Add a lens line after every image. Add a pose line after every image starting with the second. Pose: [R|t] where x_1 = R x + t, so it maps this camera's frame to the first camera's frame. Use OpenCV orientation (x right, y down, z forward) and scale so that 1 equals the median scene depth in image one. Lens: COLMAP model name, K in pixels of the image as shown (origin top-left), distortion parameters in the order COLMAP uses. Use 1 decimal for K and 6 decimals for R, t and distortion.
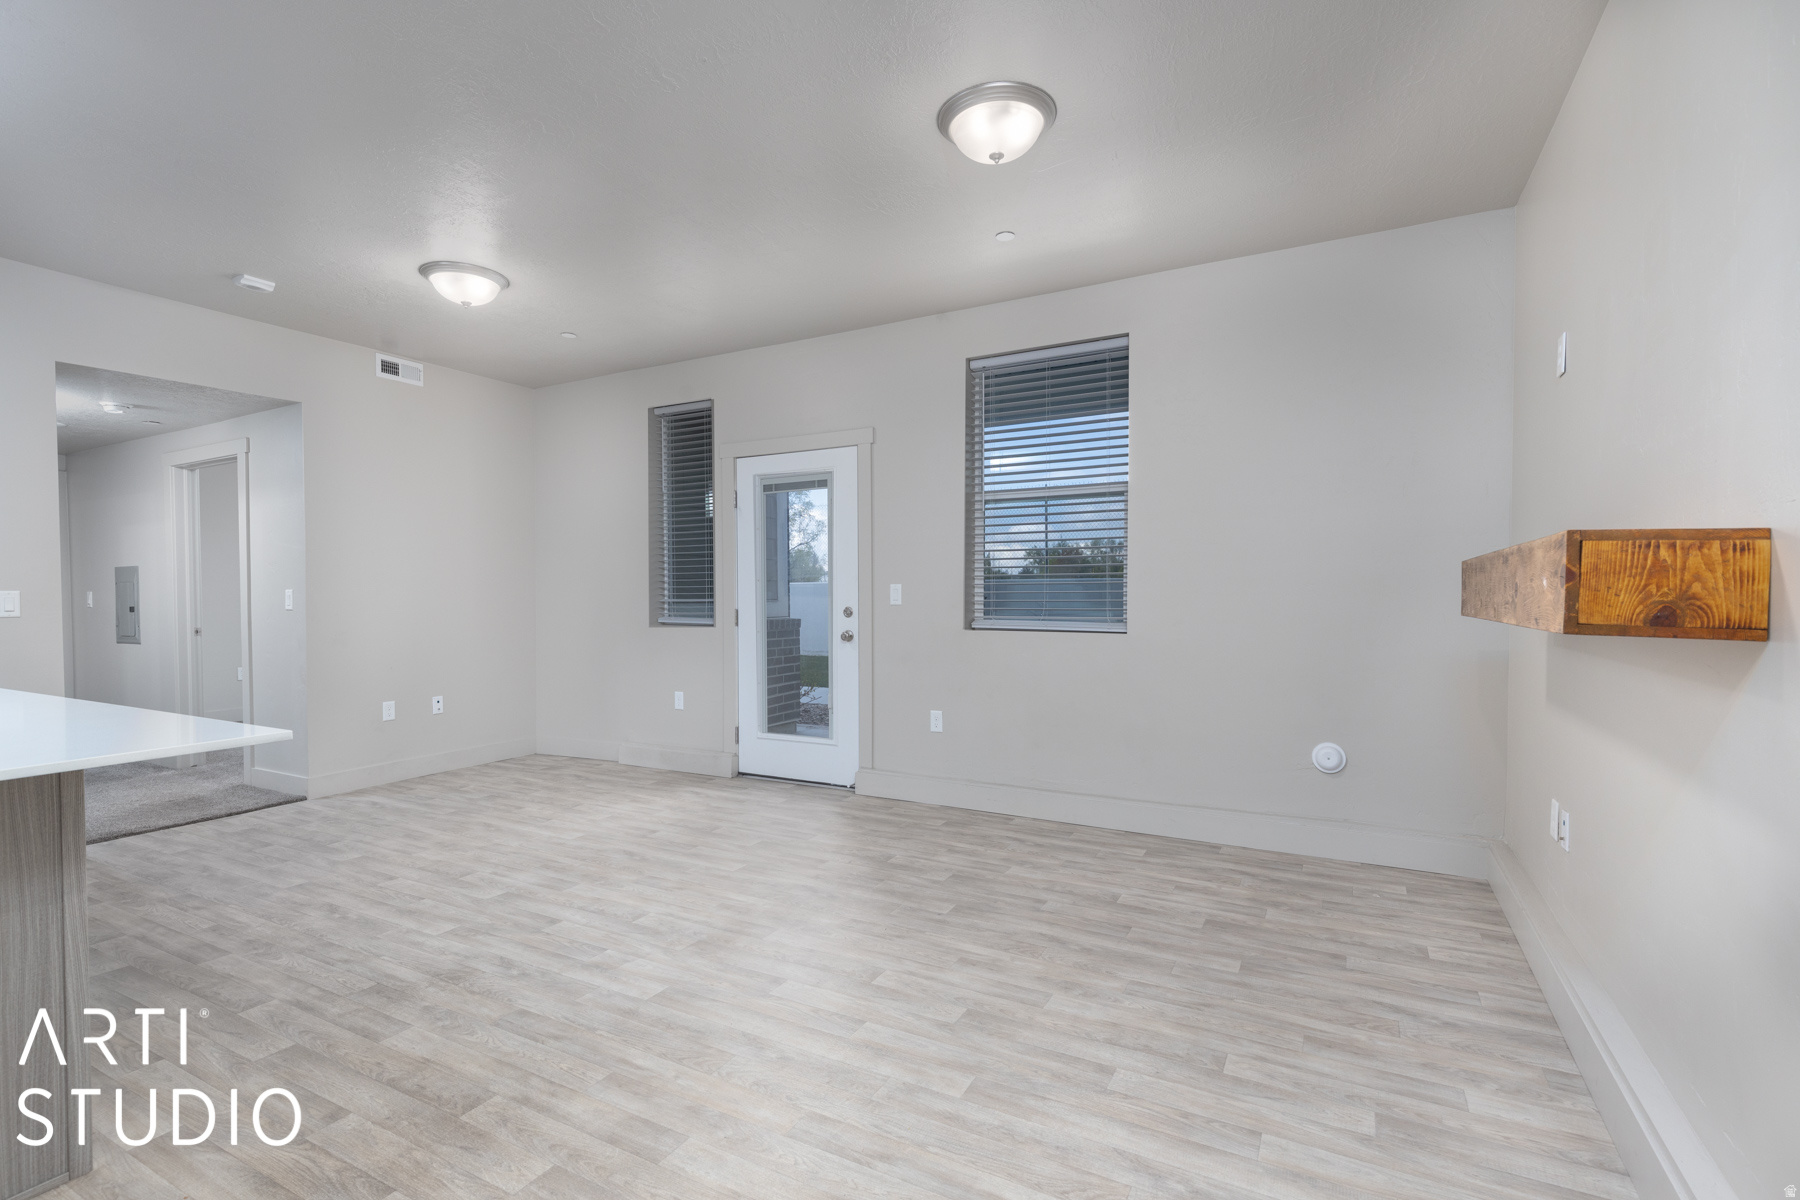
lens RADIAL K [[818.3, 0, 902.1], [0, 818.3, 606.9], [0, 0, 1]] dist [0.005195, 0.000067]
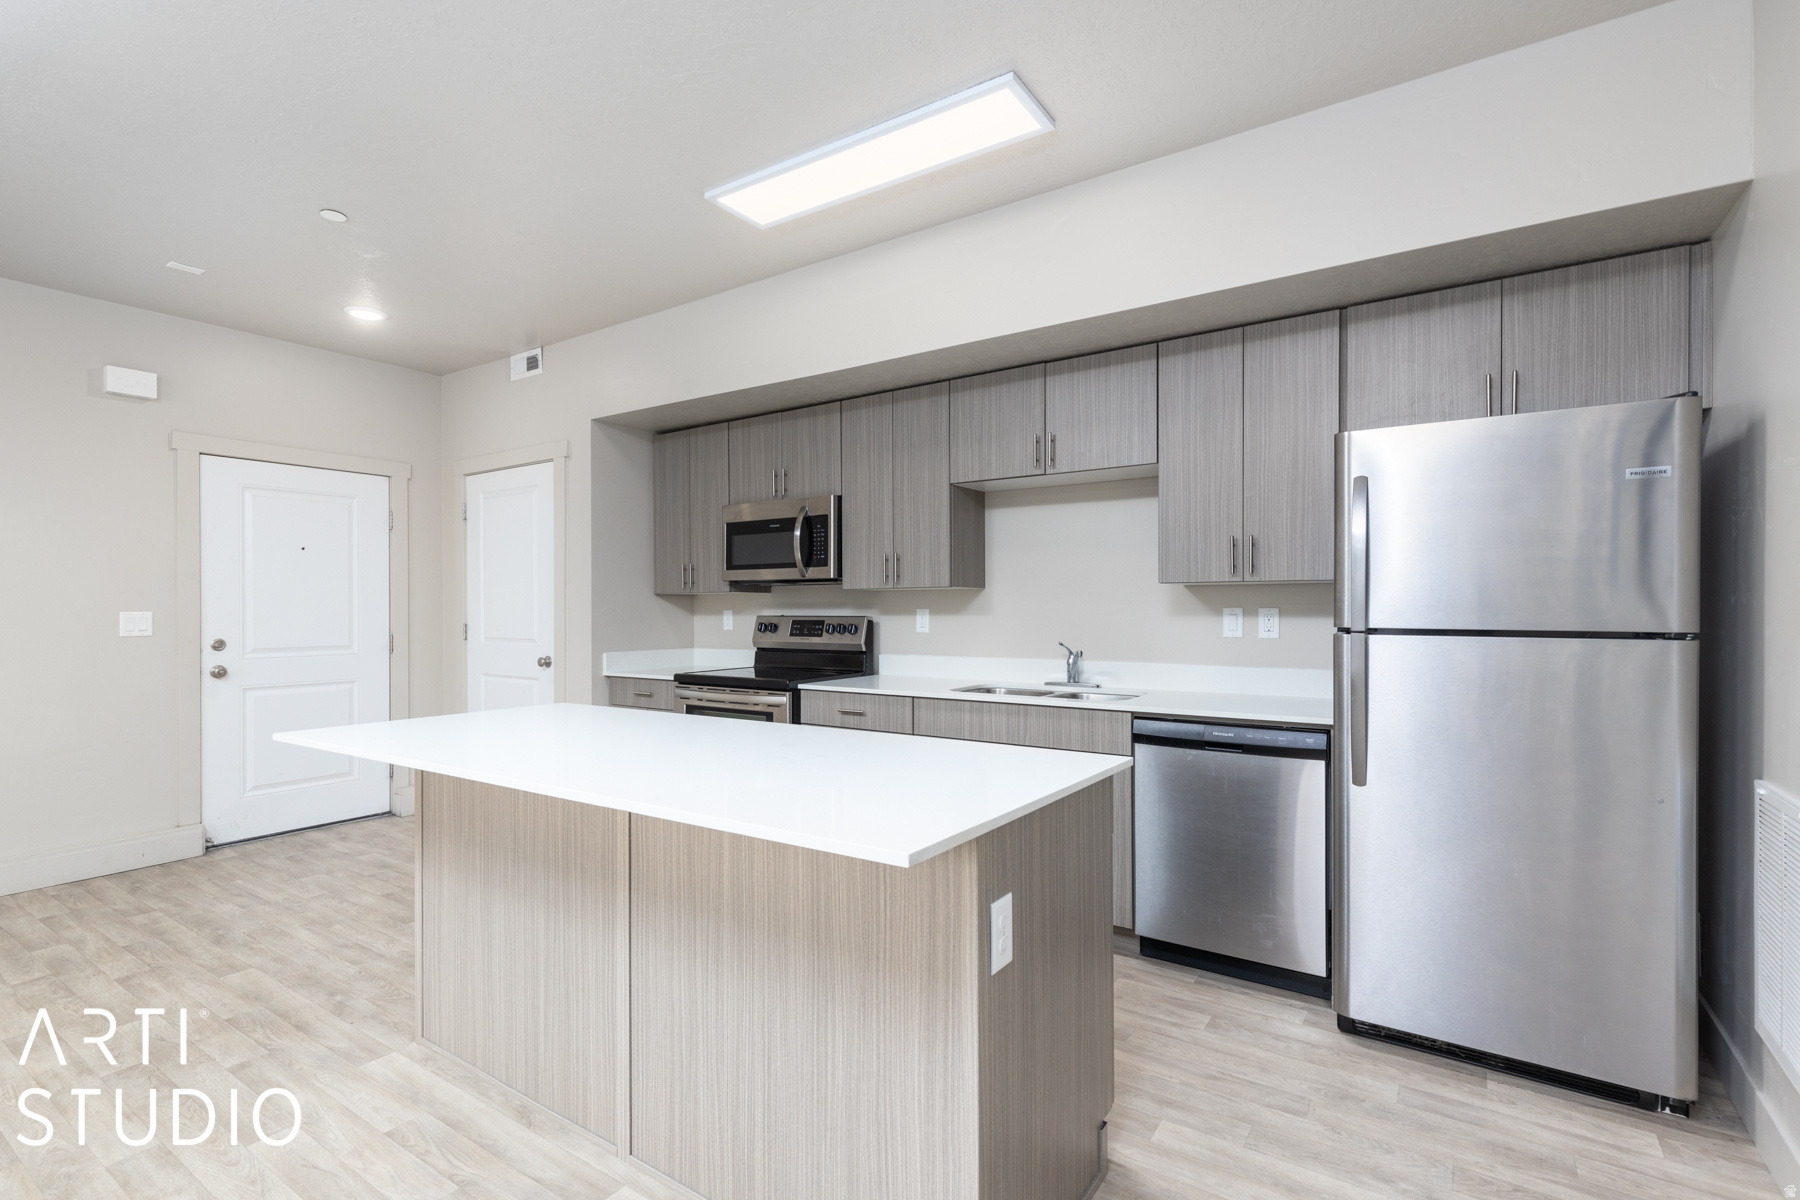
lens RADIAL K [[835.3, 0, 893.2], [0, 835.3, 610.9], [0, 0, 1]] dist [0.011070, -0.000507]
pose [[-0.993362, 0.011083, 0.114496, -0.890966], [0.013920, 0.999615, 0.024009, -0.026411], [-0.114186, 0.025443, -0.993134, 1.048343]]
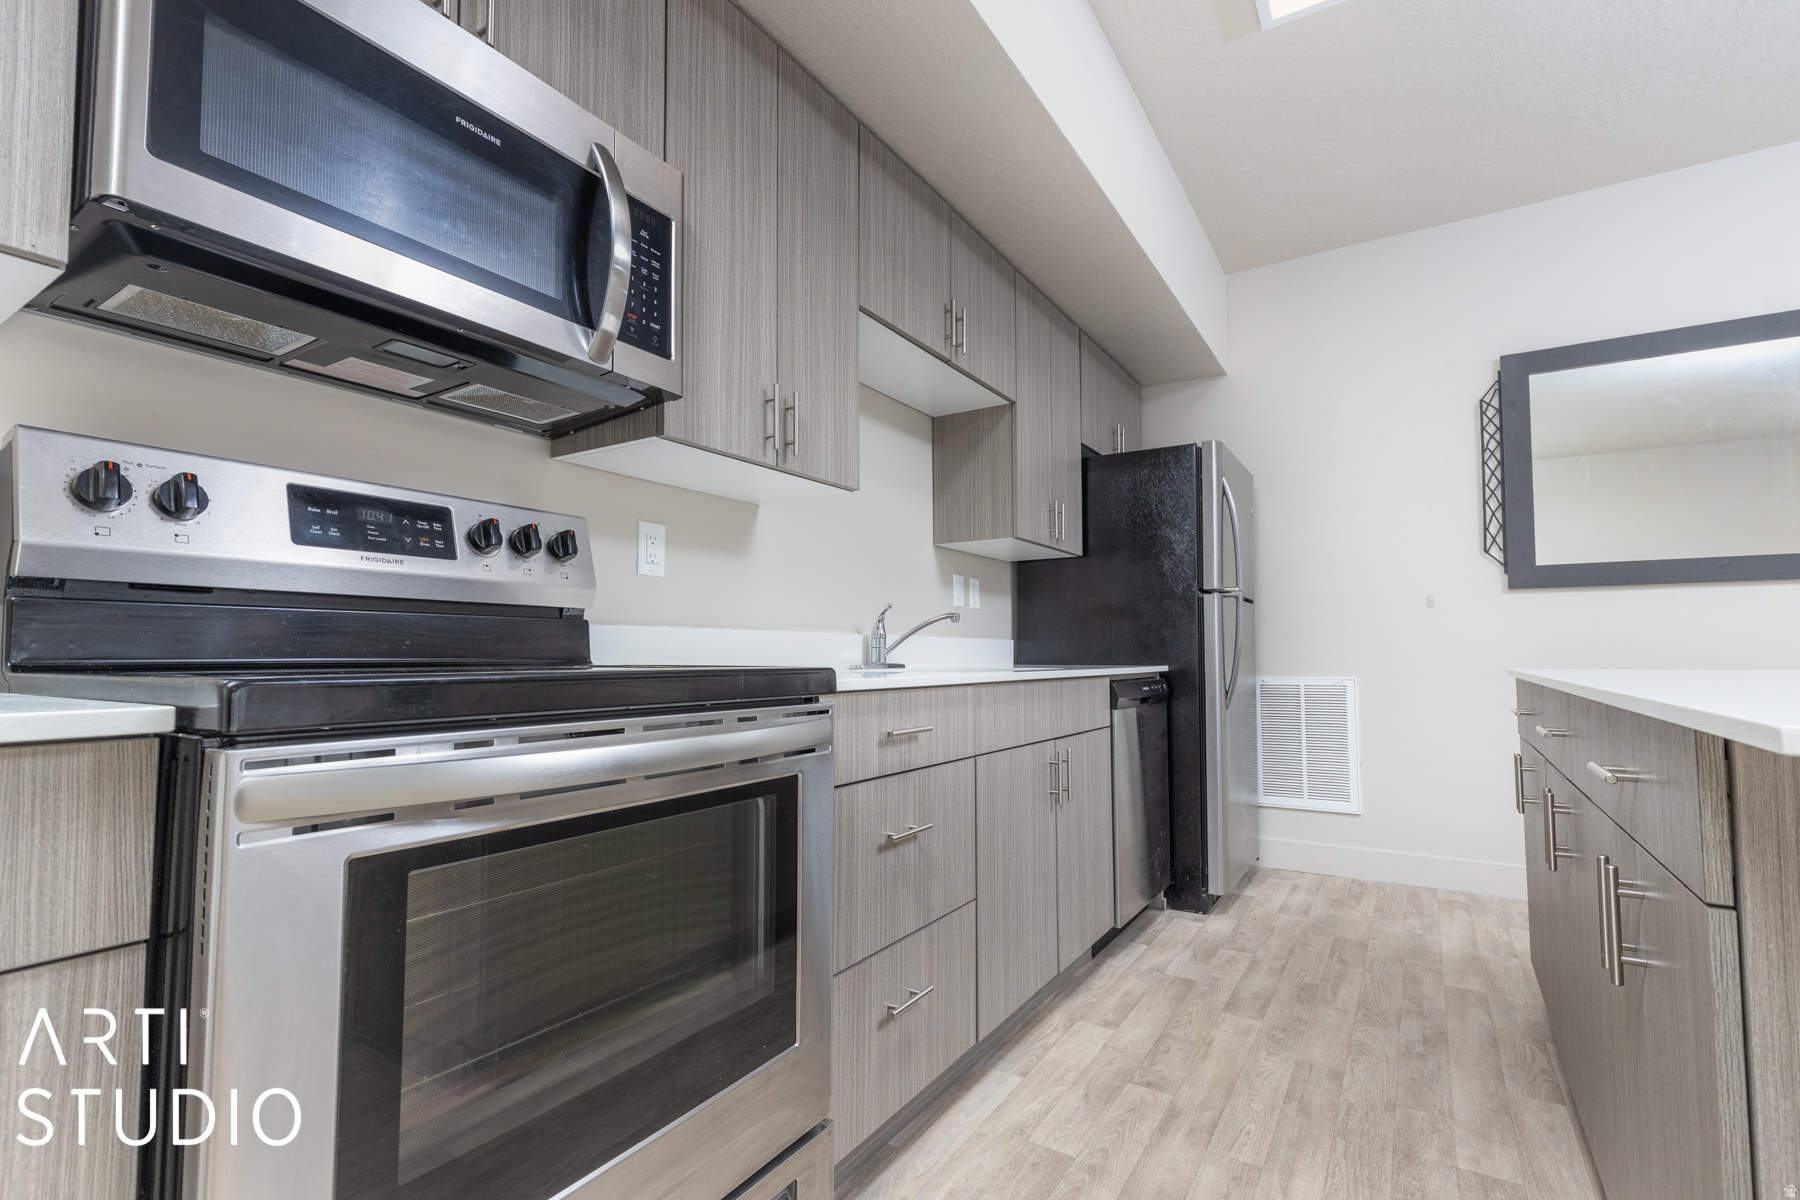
lens RADIAL K [[826.8, 0, 890.1], [0, 826.8, 607.7], [0, 0, 1]] dist [0.005142, -0.000254]
pose [[-0.079739, -0.051662, -0.995476, -0.325162], [-0.020401, 0.998531, -0.050187, 0.070404], [0.996607, 0.016307, -0.080676, 0.129521]]
